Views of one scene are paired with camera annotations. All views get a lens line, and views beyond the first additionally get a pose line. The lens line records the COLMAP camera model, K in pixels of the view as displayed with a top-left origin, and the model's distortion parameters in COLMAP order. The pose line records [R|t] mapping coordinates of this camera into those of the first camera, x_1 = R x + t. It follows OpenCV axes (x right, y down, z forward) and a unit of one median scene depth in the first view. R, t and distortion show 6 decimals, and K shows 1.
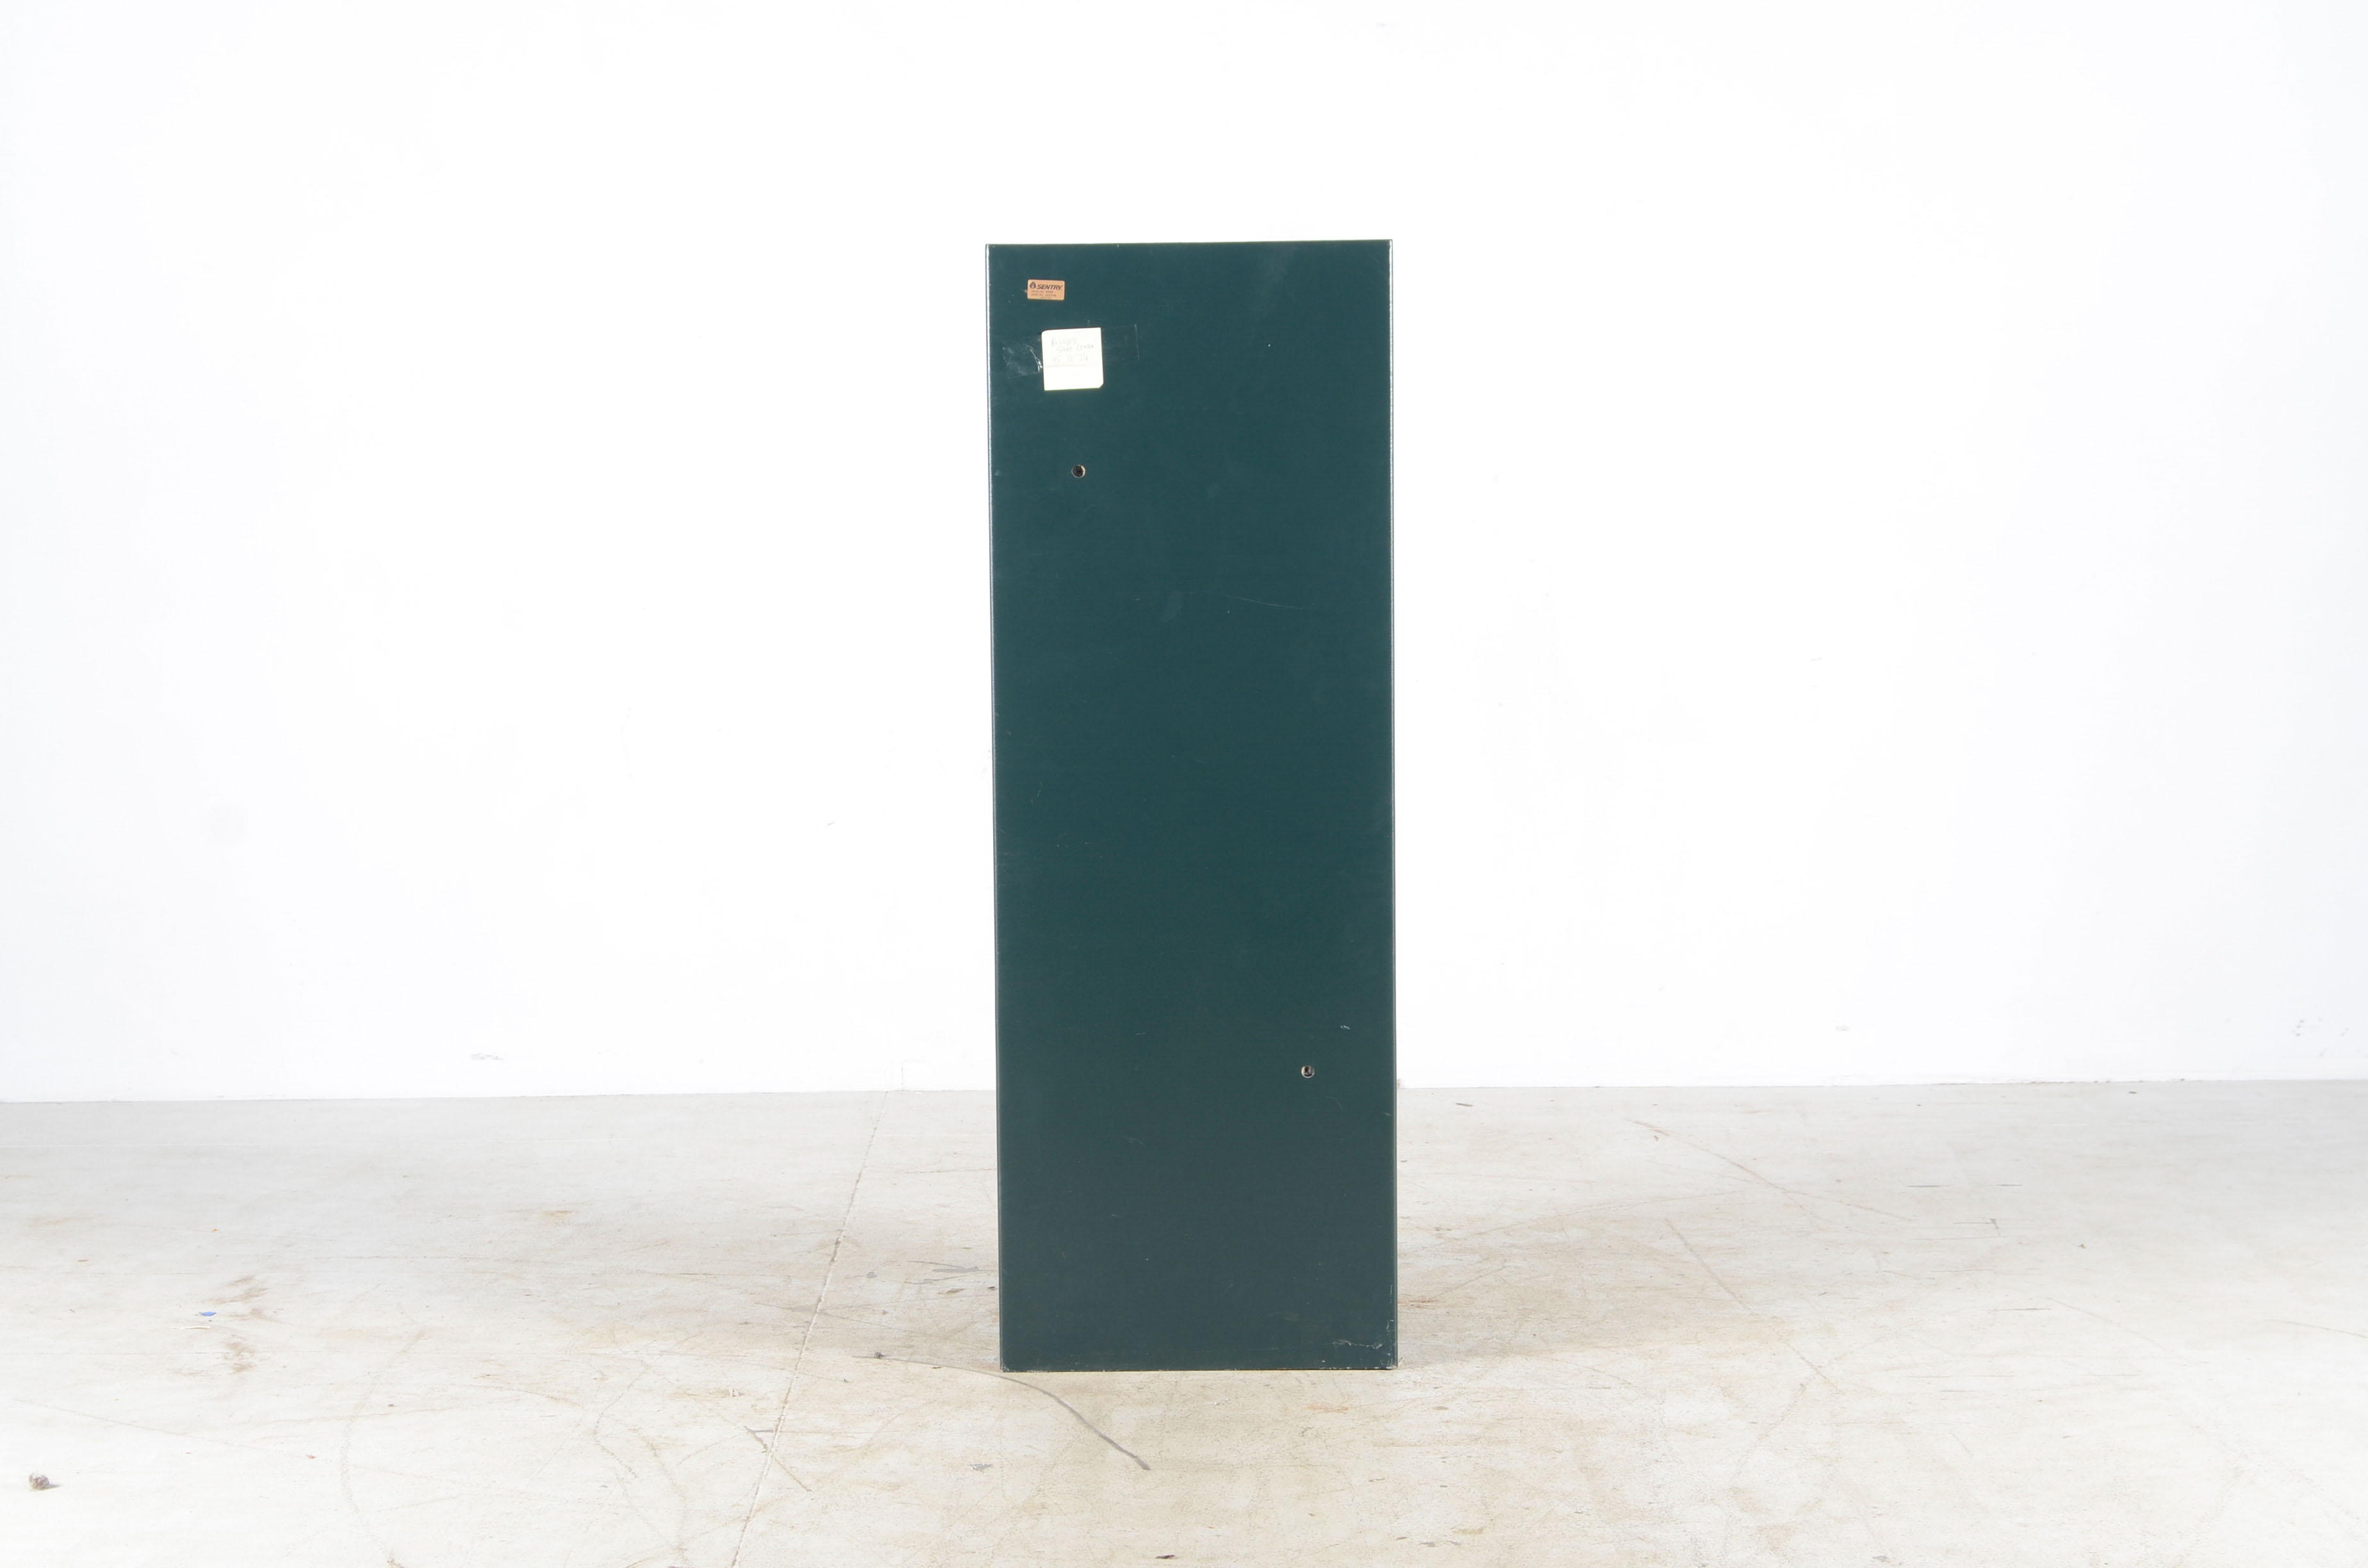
lens RADIAL K [[5400.3, 0, 1184.0], [0, 5400.3, 784.0], [0, 0, 1]] dist [0.085121, -0.391888]
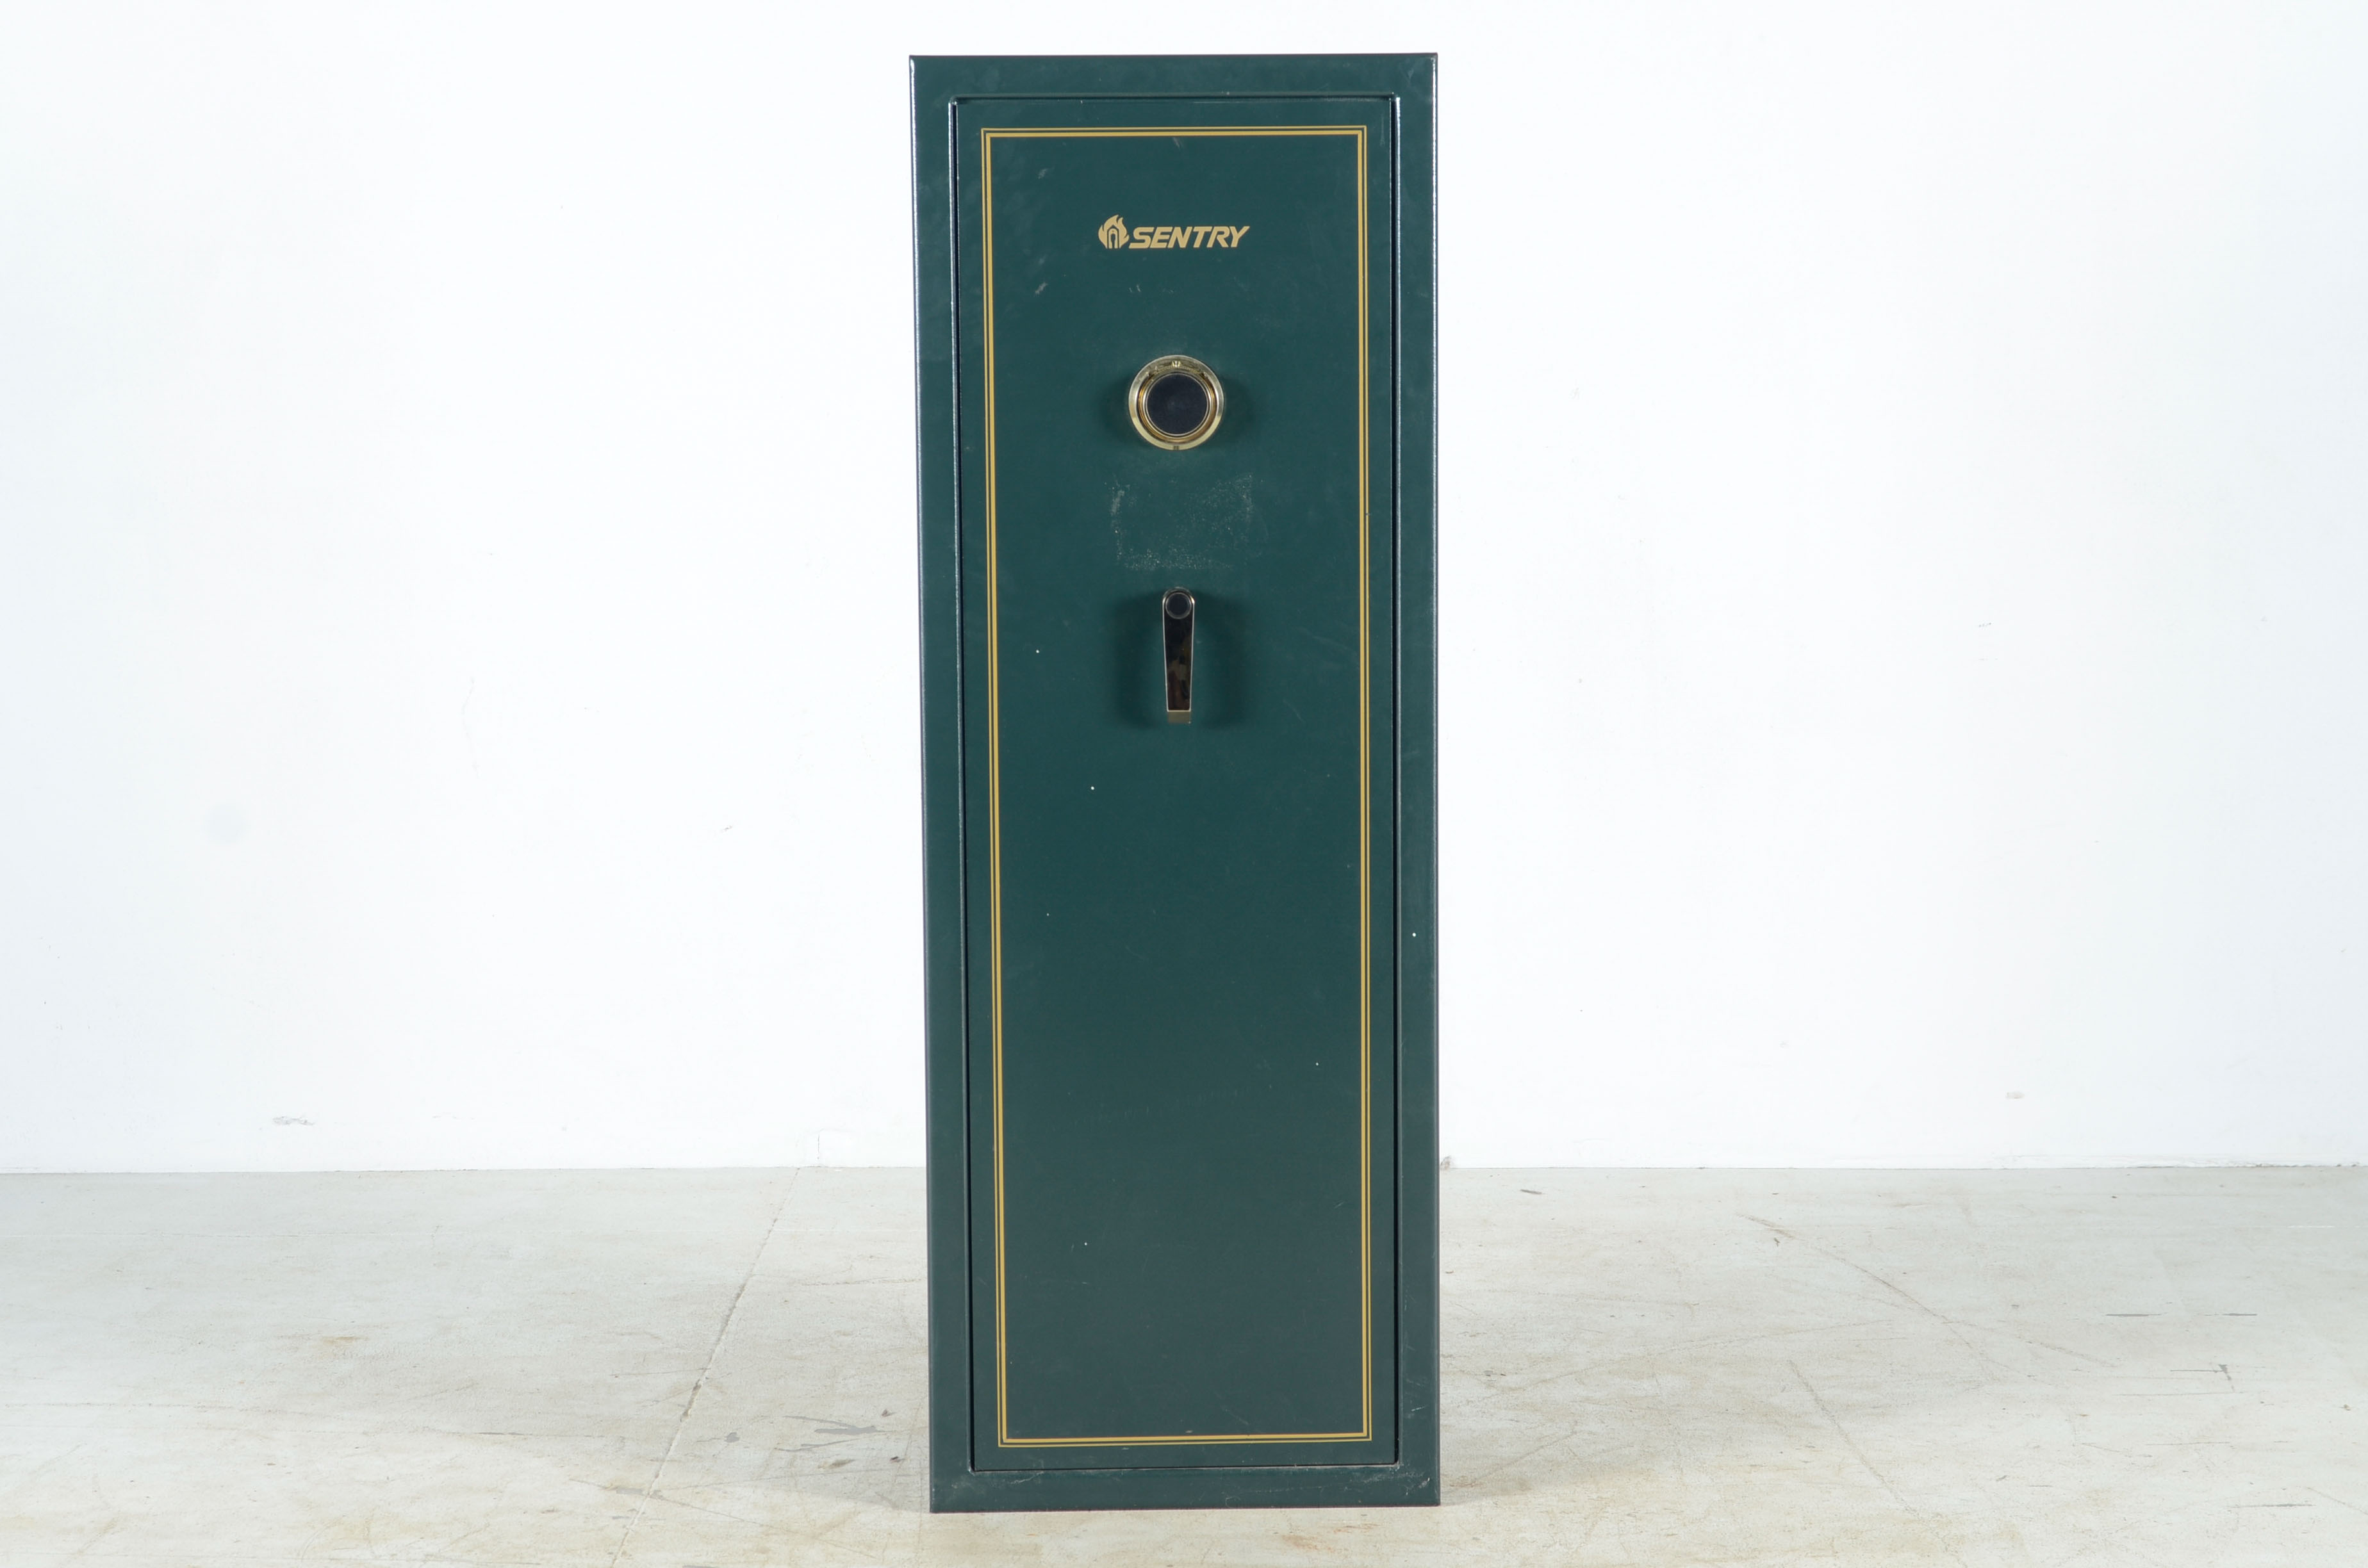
lens RADIAL K [[5400.3, 0, 1184.0], [0, 5400.3, 784.0], [0, 0, 1]] dist [0.085121, -0.391888]
pose [[0.999769, 0.005035, -0.020910, 0.020773], [-0.004896, 0.999965, 0.006714, -0.005576], [0.020943, -0.006611, 0.999759, 0.254143]]
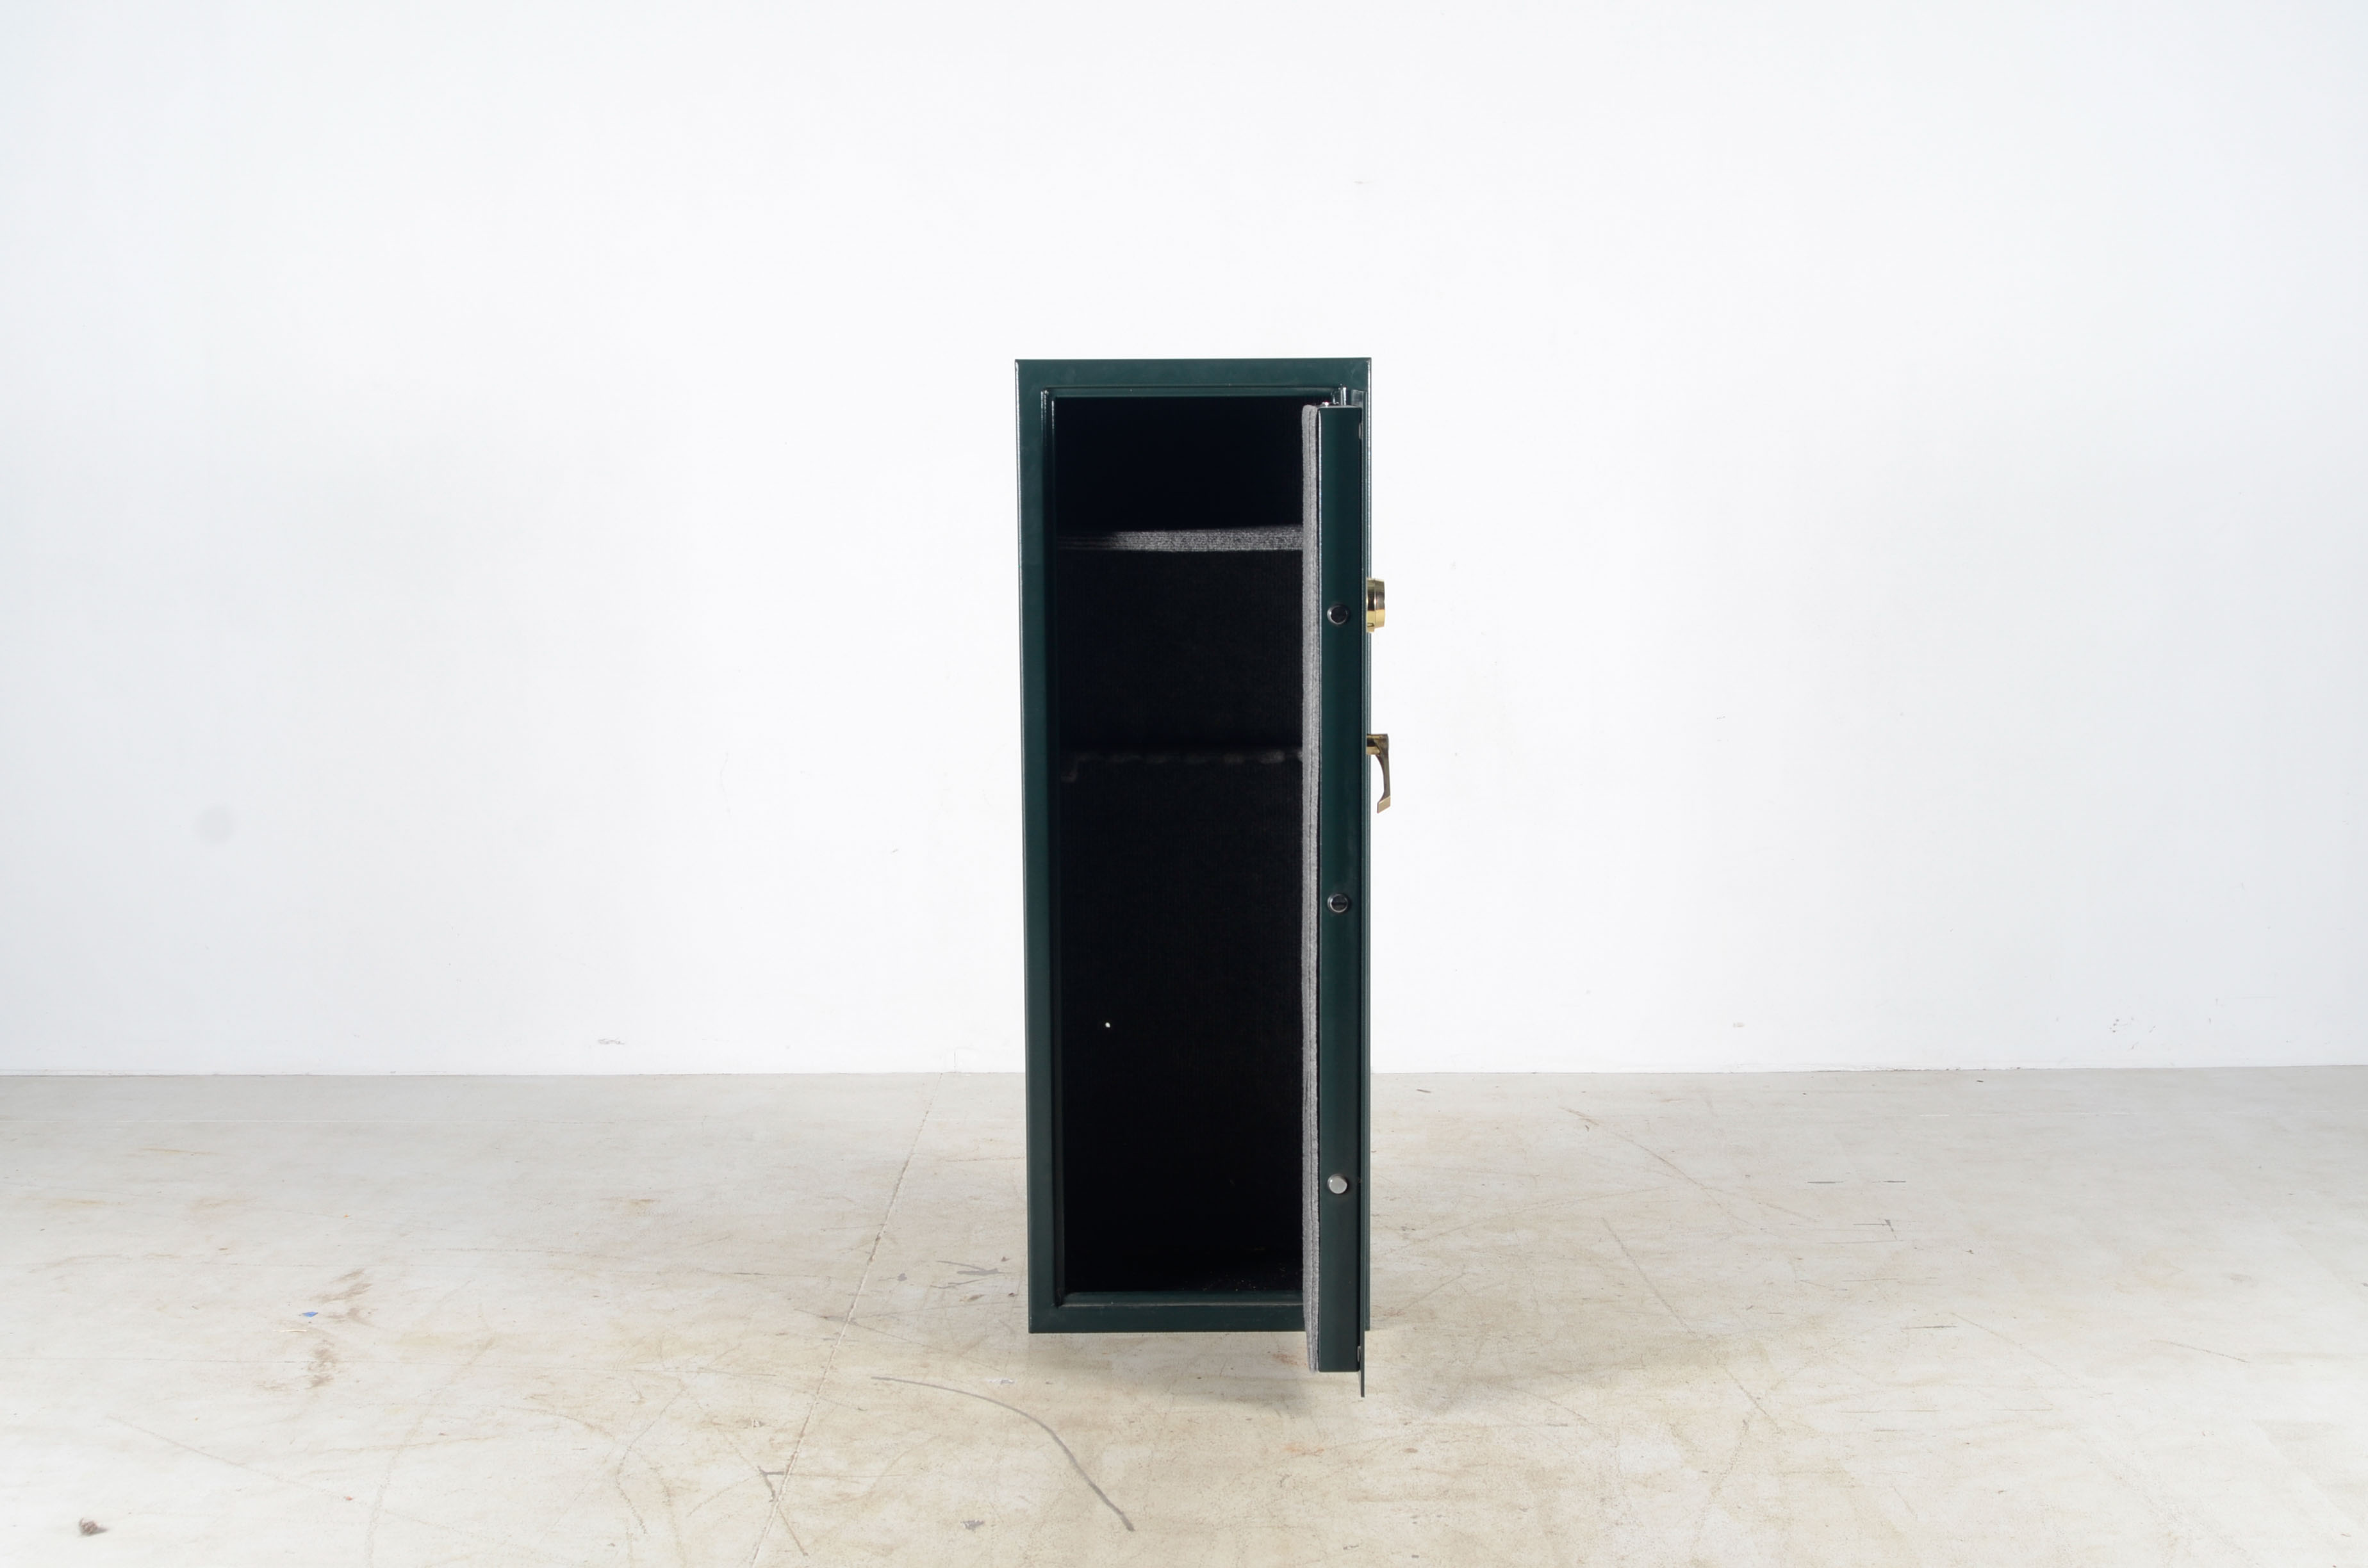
lens RADIAL K [[3290.2, 0, 1184.0], [0, 3290.2, 784.0], [0, 0, 1]] dist [-0.086742, 0.014422]
pose [[0.999898, 0.005324, -0.013276, 0.009699], [-0.005048, 0.999772, 0.020737, -0.027120], [0.013384, -0.020668, 0.999697, 0.324914]]
